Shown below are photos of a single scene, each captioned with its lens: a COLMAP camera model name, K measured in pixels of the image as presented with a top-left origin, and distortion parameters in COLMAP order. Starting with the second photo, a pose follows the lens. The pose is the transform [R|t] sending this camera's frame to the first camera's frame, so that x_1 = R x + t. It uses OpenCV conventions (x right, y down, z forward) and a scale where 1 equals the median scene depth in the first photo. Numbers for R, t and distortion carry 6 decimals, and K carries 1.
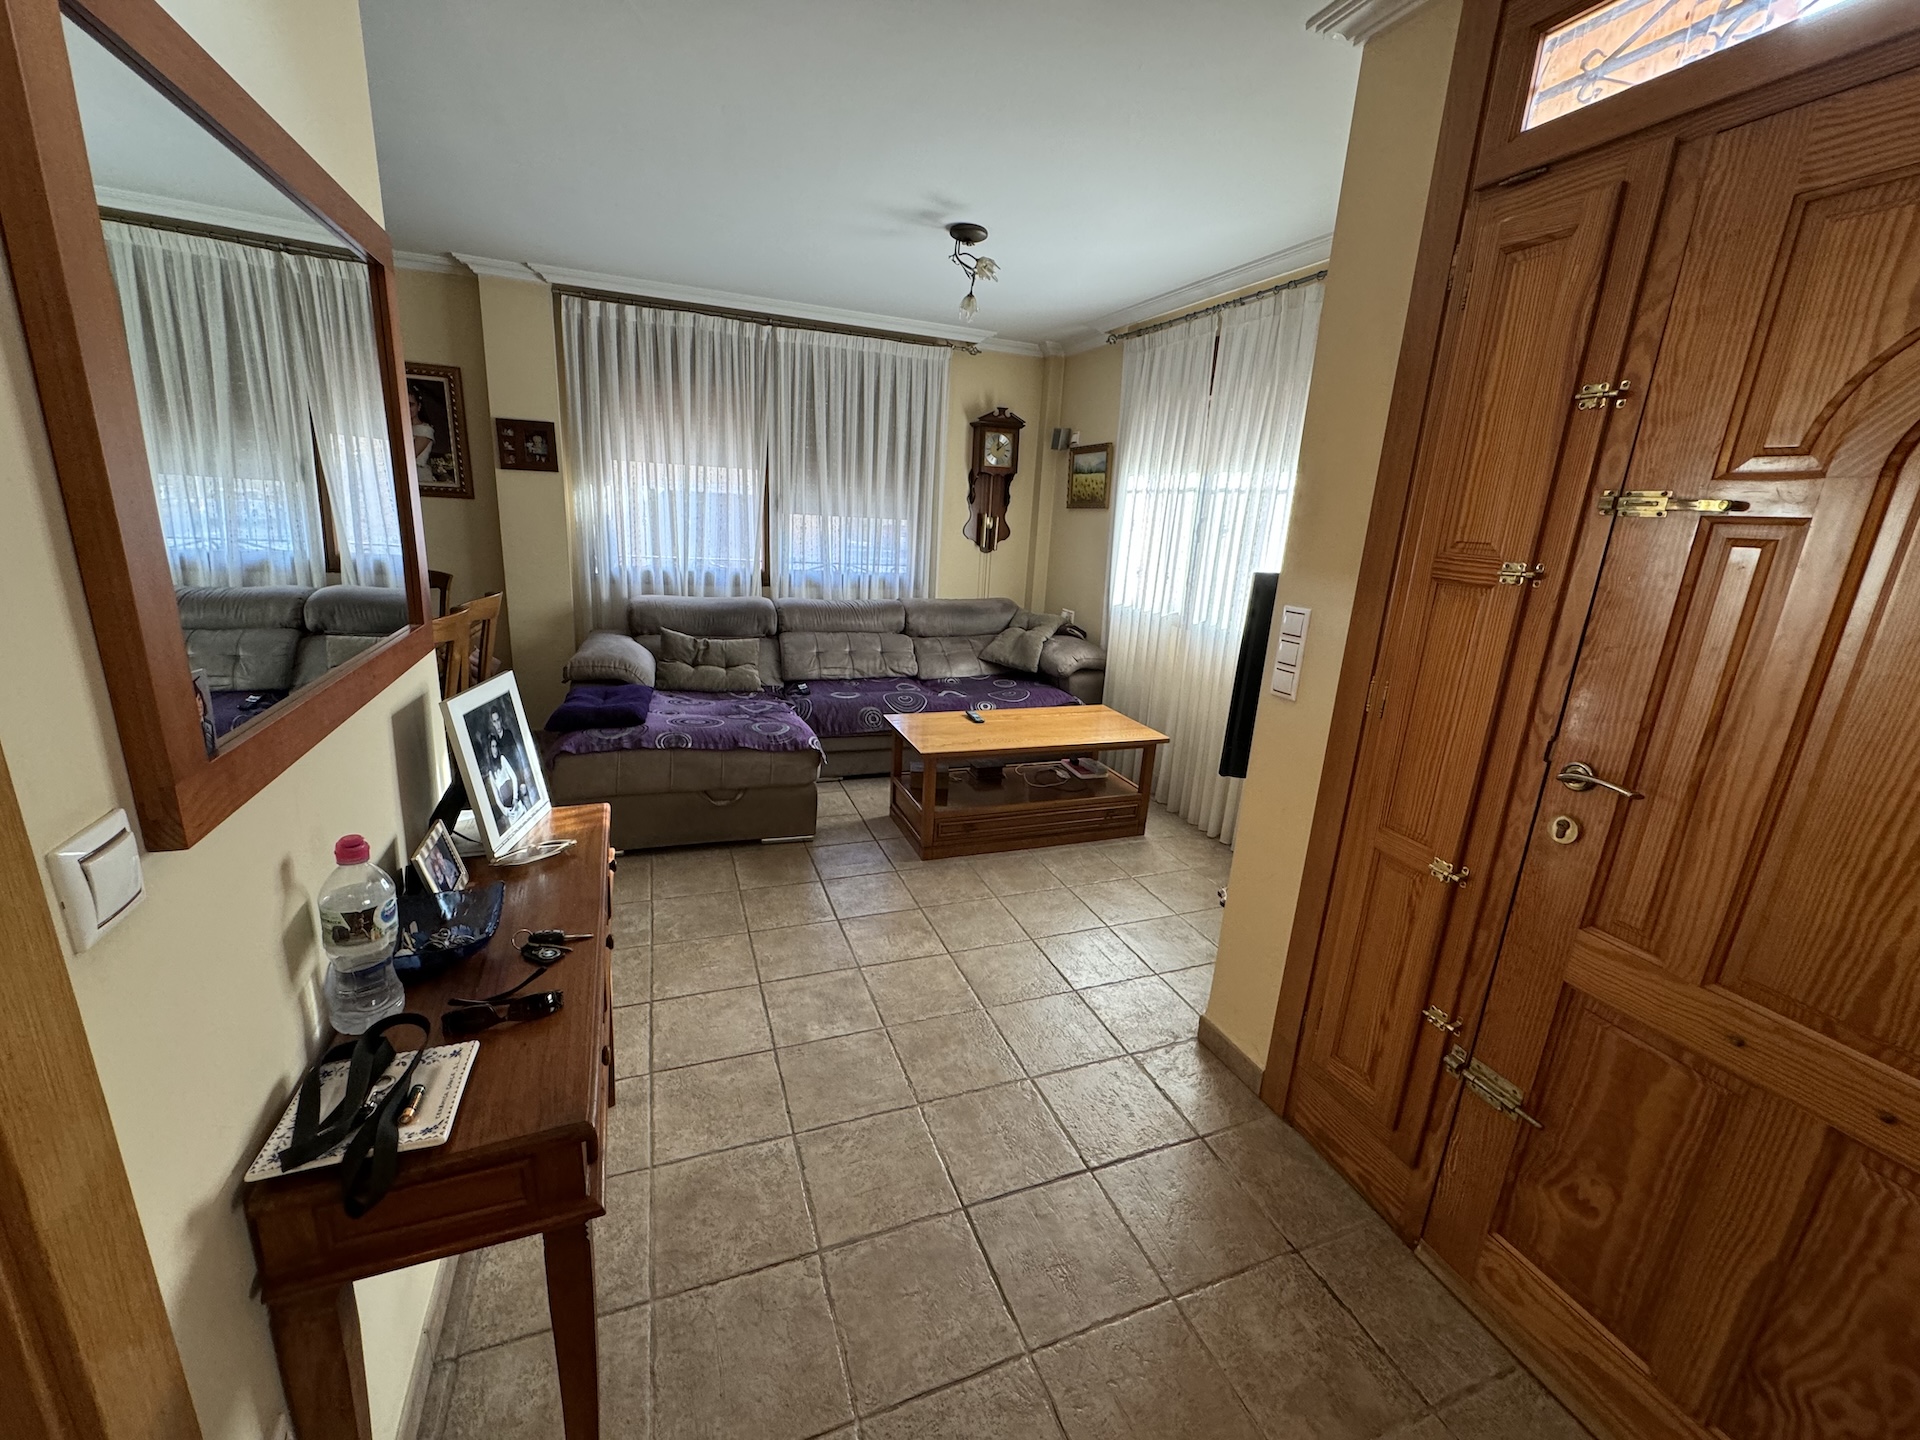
lens RADIAL K [[766.4, 0, 967.1], [0, 766.4, 716.3], [0, 0, 1]] dist [-0.004007, -0.000525]
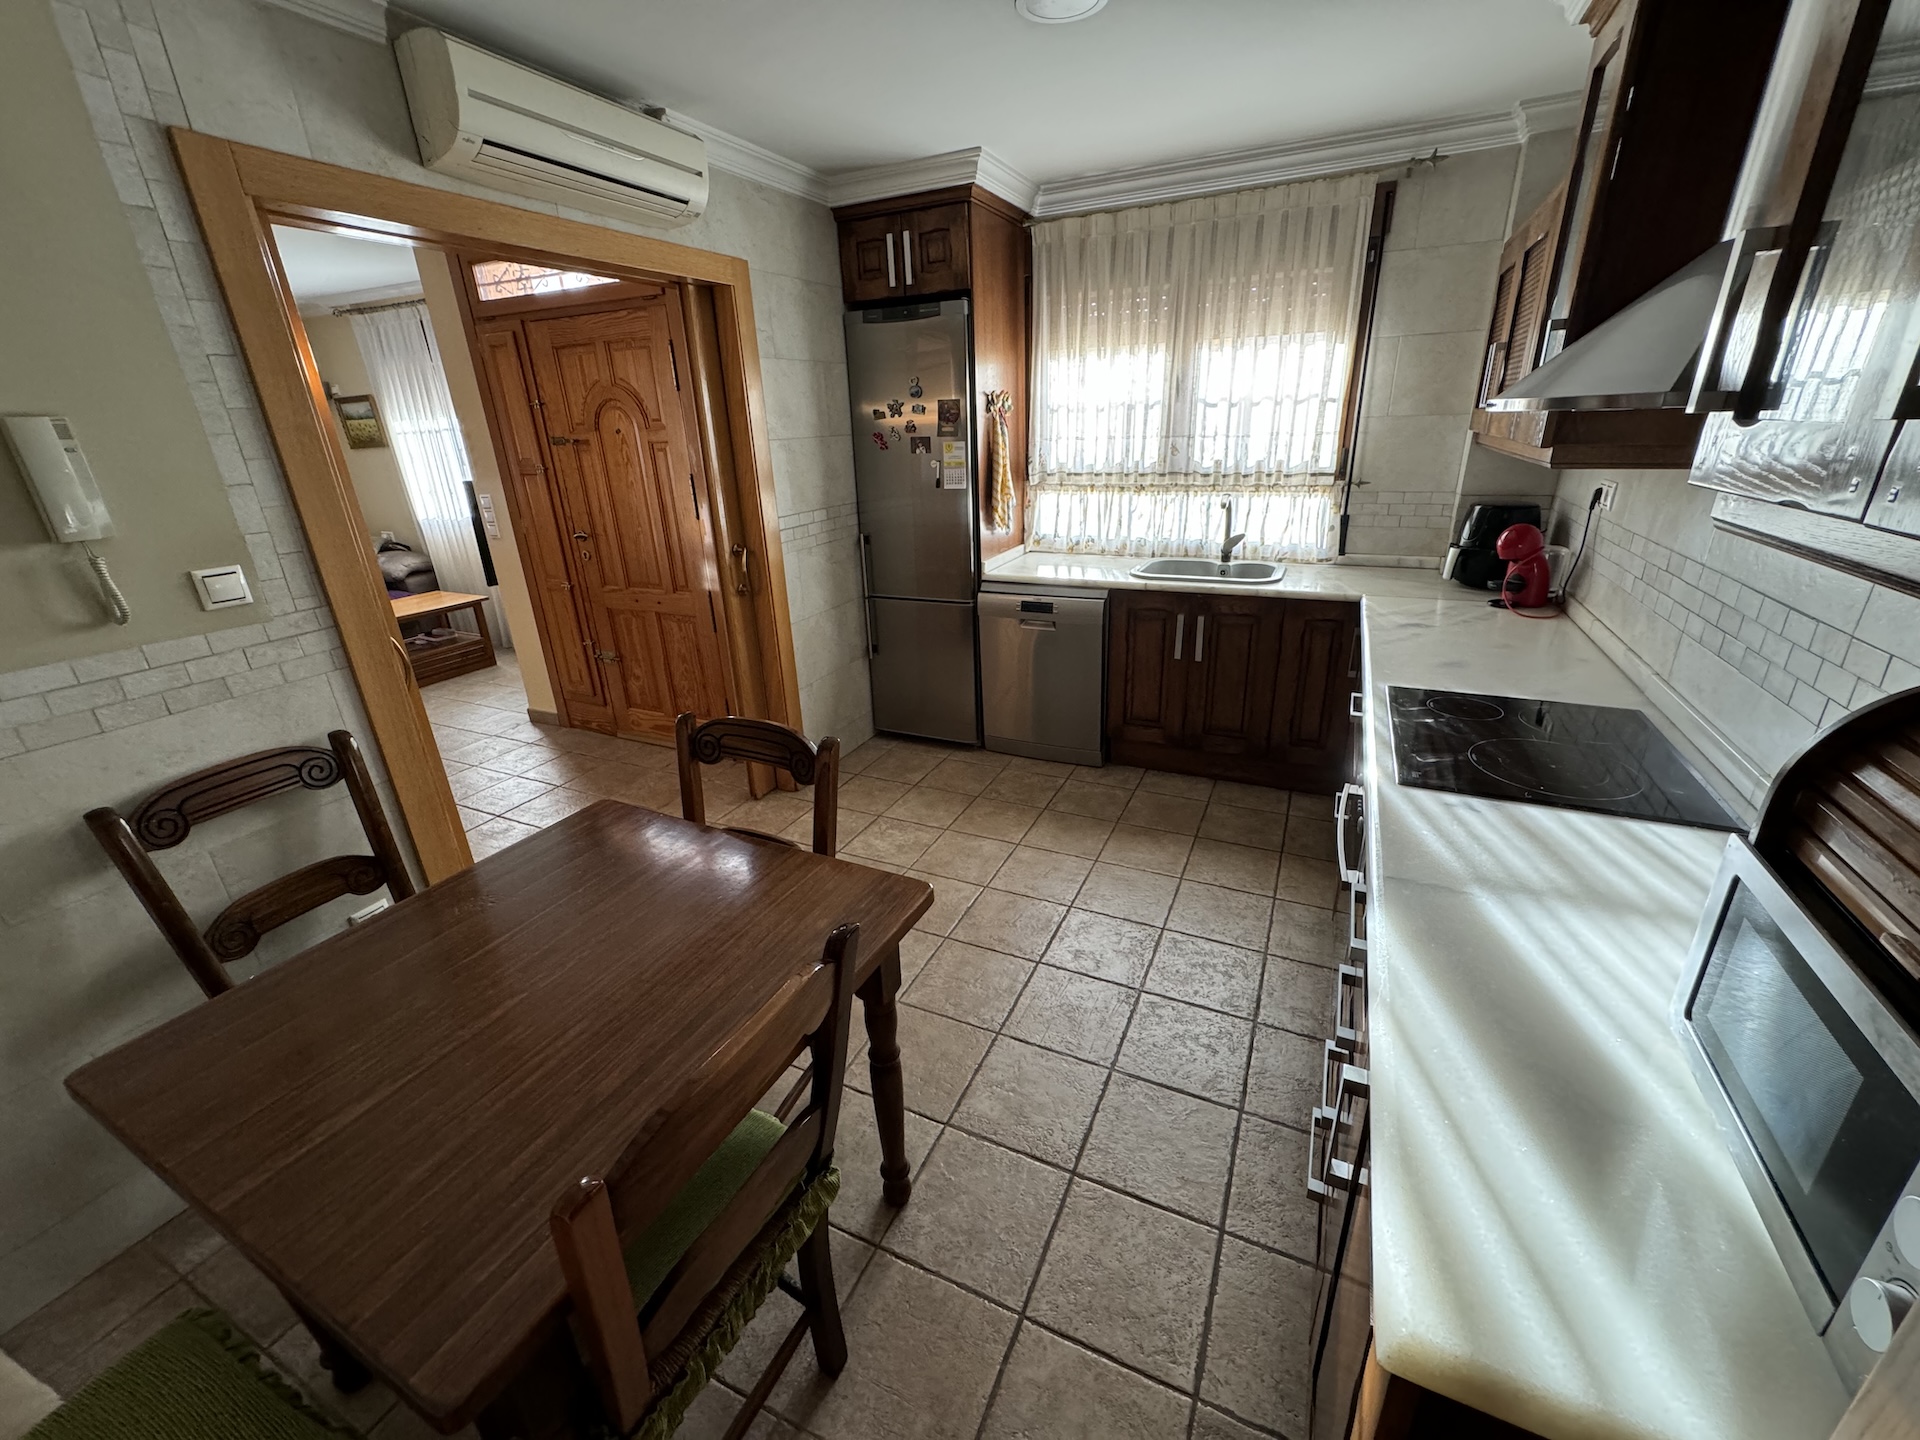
lens RADIAL K [[766.4, 0, 960.4], [0, 766.4, 718.3], [0, 0, 1]] dist [-0.004007, -0.000525]
pose [[0.728292, -0.326240, 0.602626, -0.049360], [0.251966, 0.945287, 0.207235, 0.173112], [-0.637262, 0.000914, 0.770646, -0.762475]]
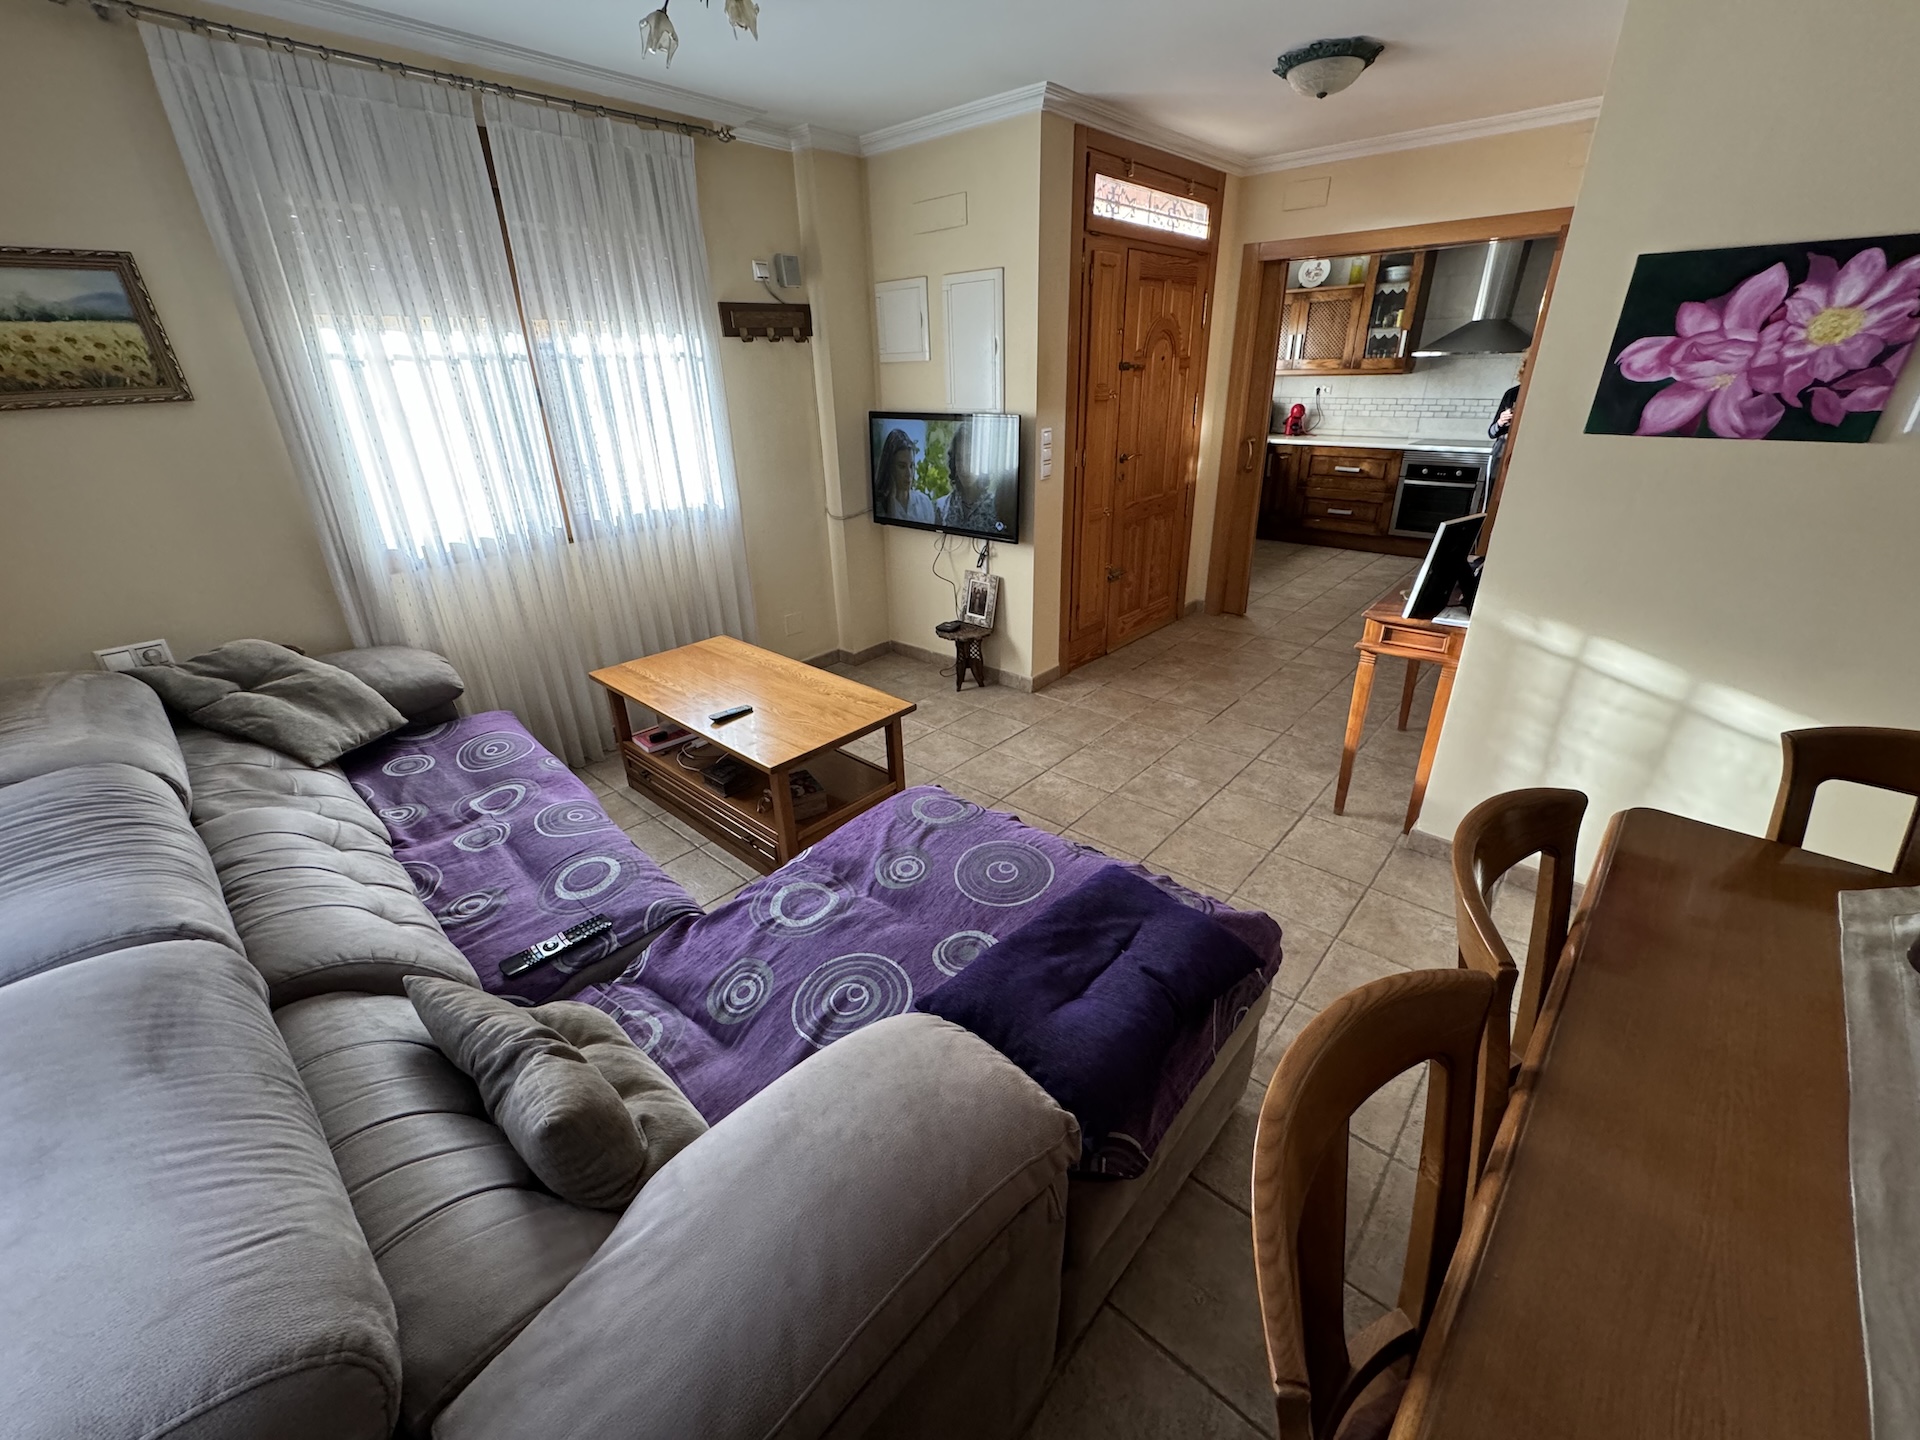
lens RADIAL K [[766.4, 0, 958.6], [0, 766.4, 716.6], [0, 0, 1]] dist [-0.004007, -0.000525]
pose [[-0.450883, -0.409874, 0.792911, -0.636119], [0.232267, 0.803852, 0.547607, -0.330088], [-0.861833, 0.431074, -0.267243, 1.002255]]
